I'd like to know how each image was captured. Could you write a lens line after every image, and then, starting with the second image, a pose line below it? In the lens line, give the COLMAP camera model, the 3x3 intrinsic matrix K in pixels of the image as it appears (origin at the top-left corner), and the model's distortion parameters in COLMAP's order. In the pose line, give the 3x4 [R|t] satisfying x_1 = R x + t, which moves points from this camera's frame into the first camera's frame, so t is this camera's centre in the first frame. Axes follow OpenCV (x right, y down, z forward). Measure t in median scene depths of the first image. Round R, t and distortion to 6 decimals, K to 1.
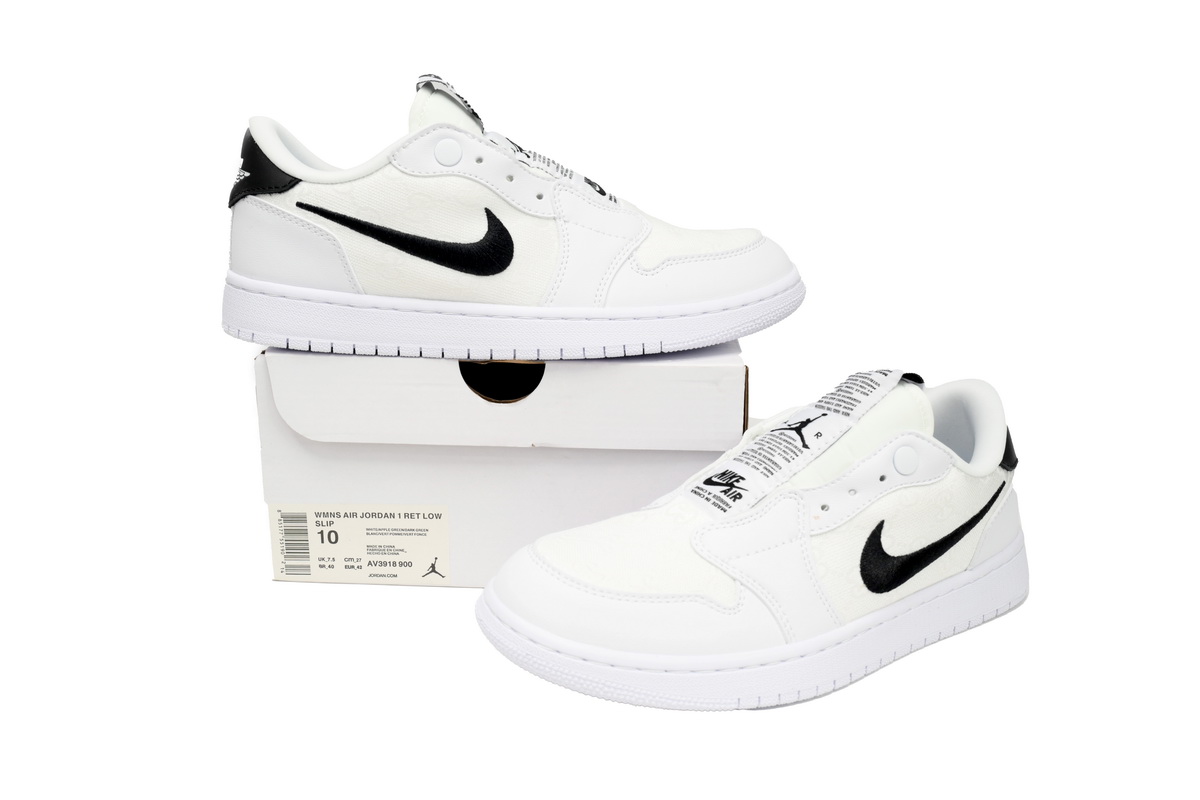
lens RADIAL K [[1142.2, 0, 600.0], [0, 1142.2, 400.0], [0, 0, 1]] dist [0.003772, -0.003498]
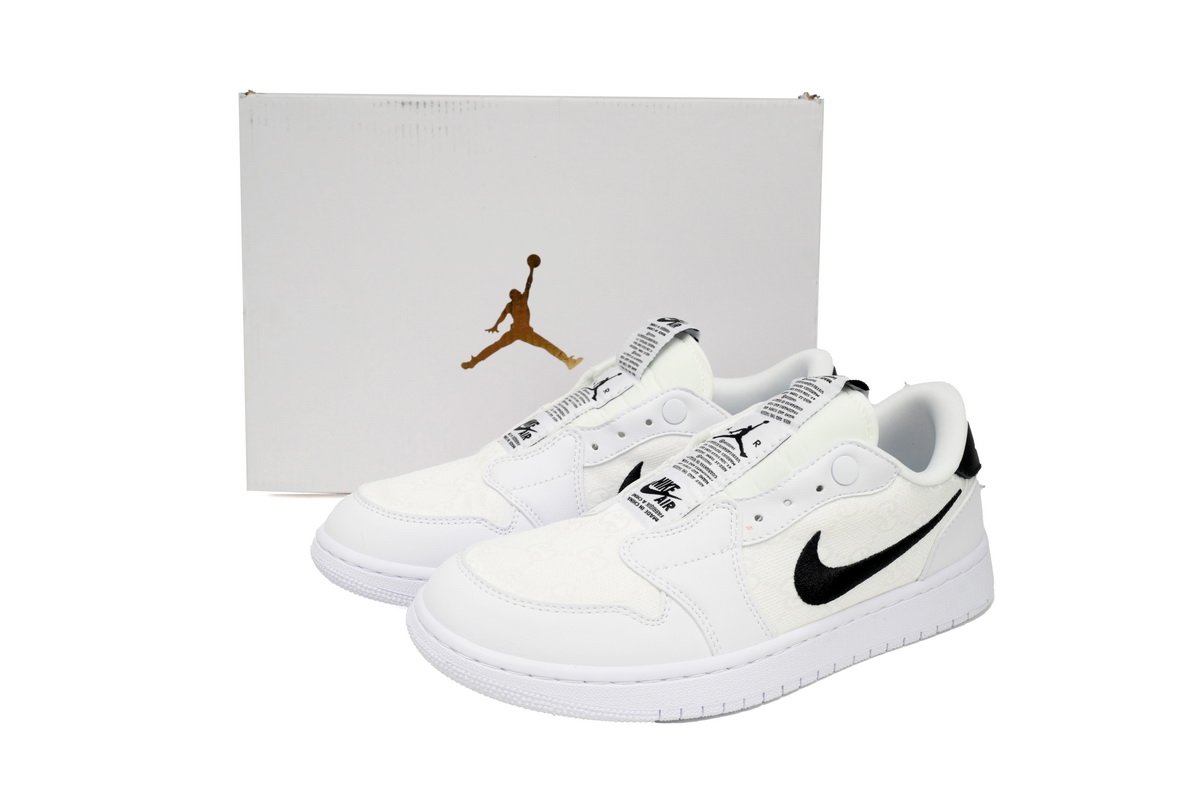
lens RADIAL K [[1142.2, 0, 600.0], [0, 1142.2, 400.0], [0, 0, 1]] dist [0.003772, -0.003498]
pose [[0.996786, 0.004353, -0.079986, 0.138142], [-0.002120, 0.999606, 0.027974, -0.034681], [0.080076, -0.027714, 0.996403, 0.009330]]
